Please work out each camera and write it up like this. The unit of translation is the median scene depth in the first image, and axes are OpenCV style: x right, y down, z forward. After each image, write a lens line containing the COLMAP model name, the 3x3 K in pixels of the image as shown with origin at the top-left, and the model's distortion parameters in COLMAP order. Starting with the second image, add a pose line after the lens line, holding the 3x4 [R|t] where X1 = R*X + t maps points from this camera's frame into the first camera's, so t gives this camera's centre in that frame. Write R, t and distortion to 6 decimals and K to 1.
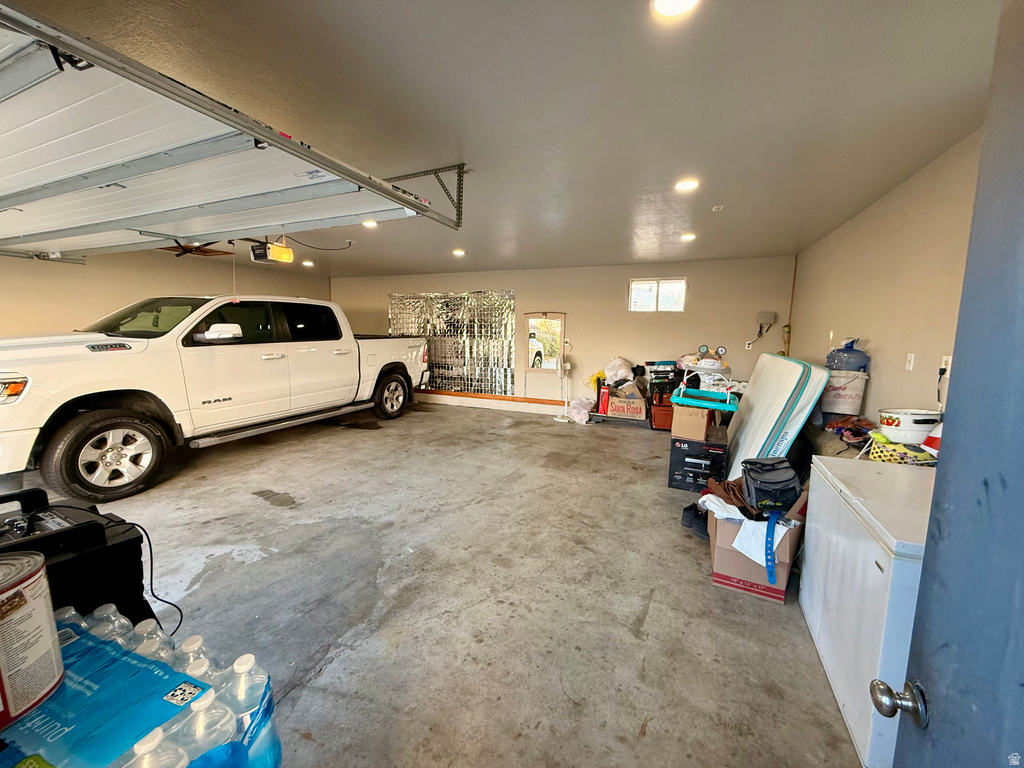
lens RADIAL K [[407.2, 0, 512.1], [0, 407.2, 384.4], [0, 0, 1]] dist [-0.003408, 0.000517]
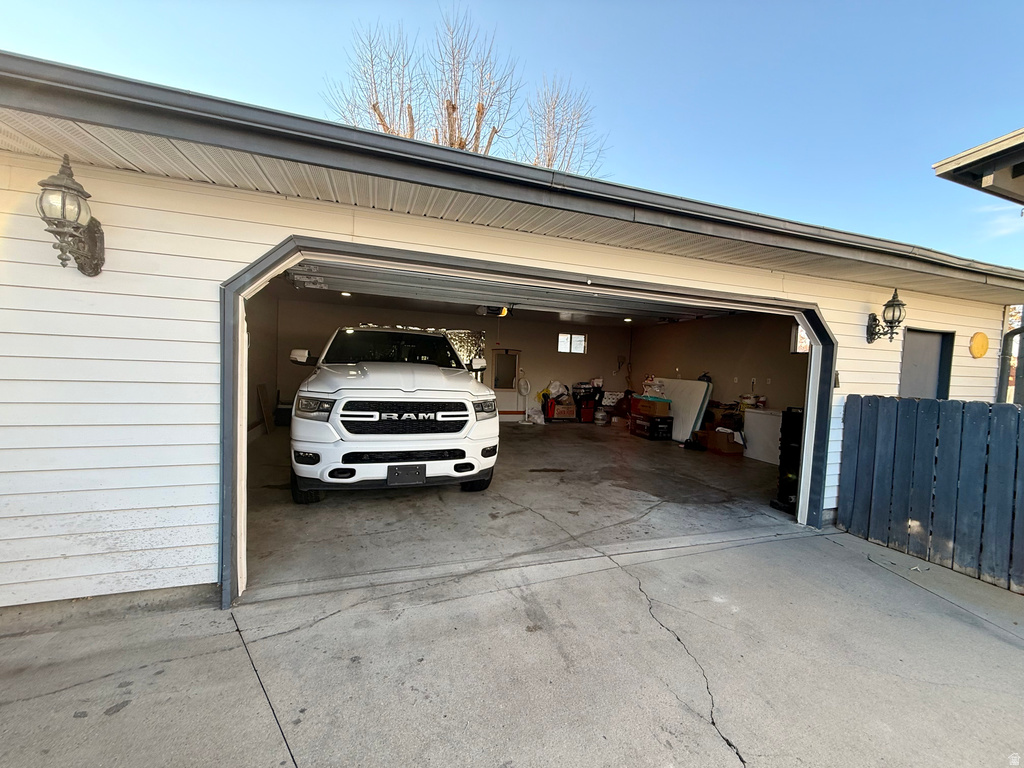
lens RADIAL K [[407.2, 0, 509.3], [0, 407.2, 379.9], [0, 0, 1]] dist [-0.003408, 0.000517]
pose [[0.731217, -0.008516, 0.682092, -1.018885], [0.056672, 0.997224, -0.048303, -0.001148], [-0.679787, 0.073975, 0.729669, -0.042328]]
